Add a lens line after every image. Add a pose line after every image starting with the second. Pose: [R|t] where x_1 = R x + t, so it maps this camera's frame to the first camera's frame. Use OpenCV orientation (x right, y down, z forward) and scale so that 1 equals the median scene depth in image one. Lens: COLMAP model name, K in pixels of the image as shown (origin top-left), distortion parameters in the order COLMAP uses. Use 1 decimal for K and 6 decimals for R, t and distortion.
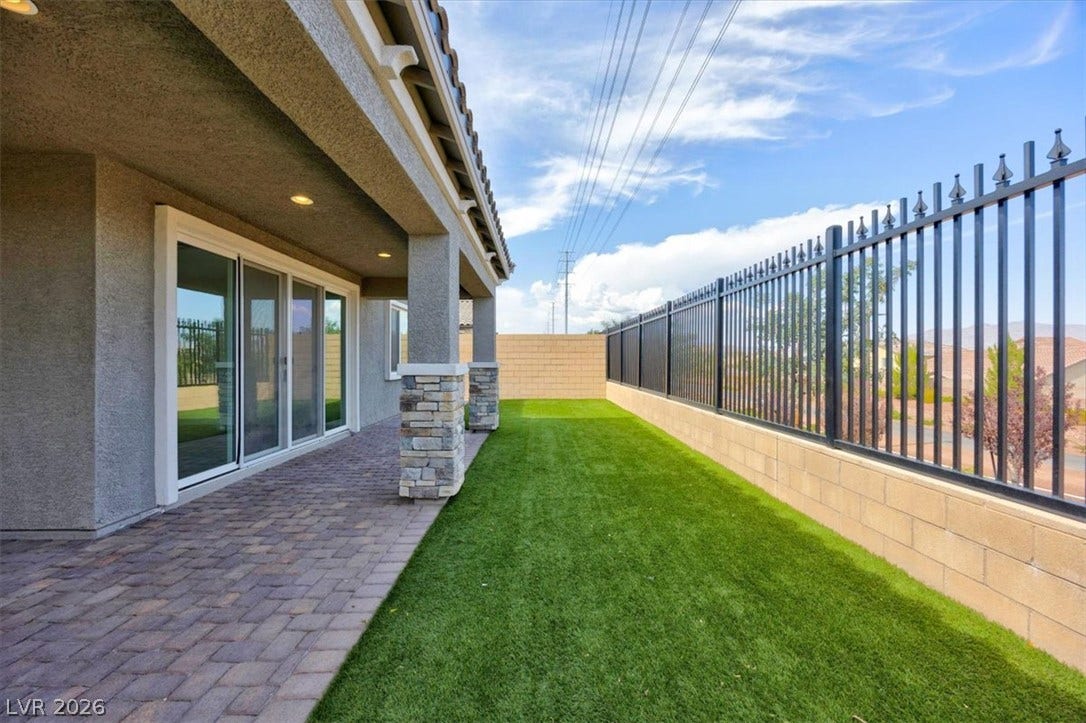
lens RADIAL K [[416.0, 0, 544.6], [0, 416.0, 359.5], [0, 0, 1]] dist [-0.001558, 0.000404]
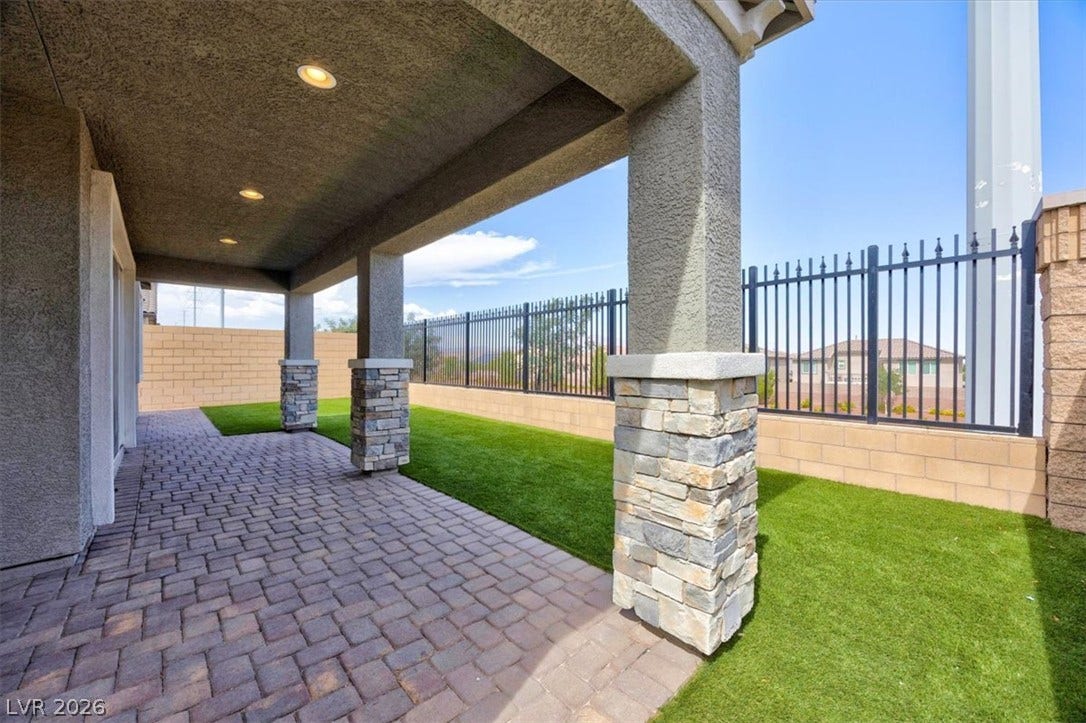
lens RADIAL K [[416.0, 0, 544.5], [0, 416.0, 359.3], [0, 0, 1]] dist [-0.001558, 0.000404]
pose [[0.741918, -0.001514, 0.670489, -0.771365], [0.001675, 0.999999, 0.000404, 0.012474], [-0.670488, 0.000823, 0.741920, -0.219204]]
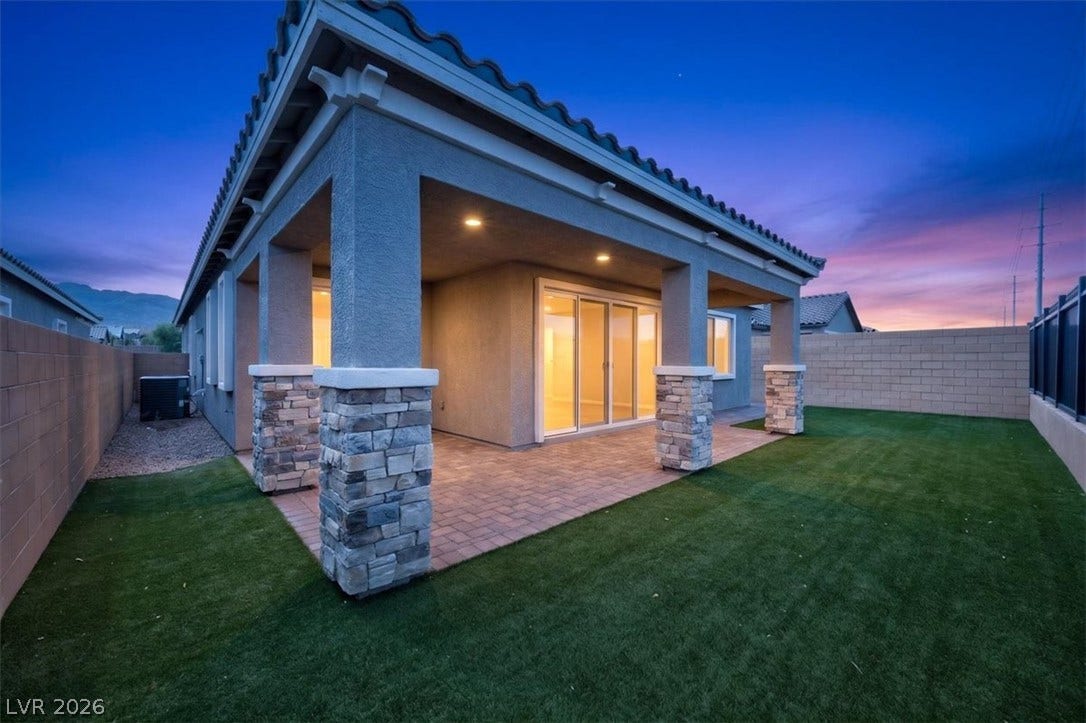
lens RADIAL K [[416.0, 0, 540.5], [0, 416.0, 361.5], [0, 0, 1]] dist [-0.001558, 0.000404]
pose [[0.668188, 0.000645, -0.743993, 0.424987], [-0.000453, 1.000000, 0.000461, -0.005741], [0.743993, 0.000029, 0.668188, -0.198489]]
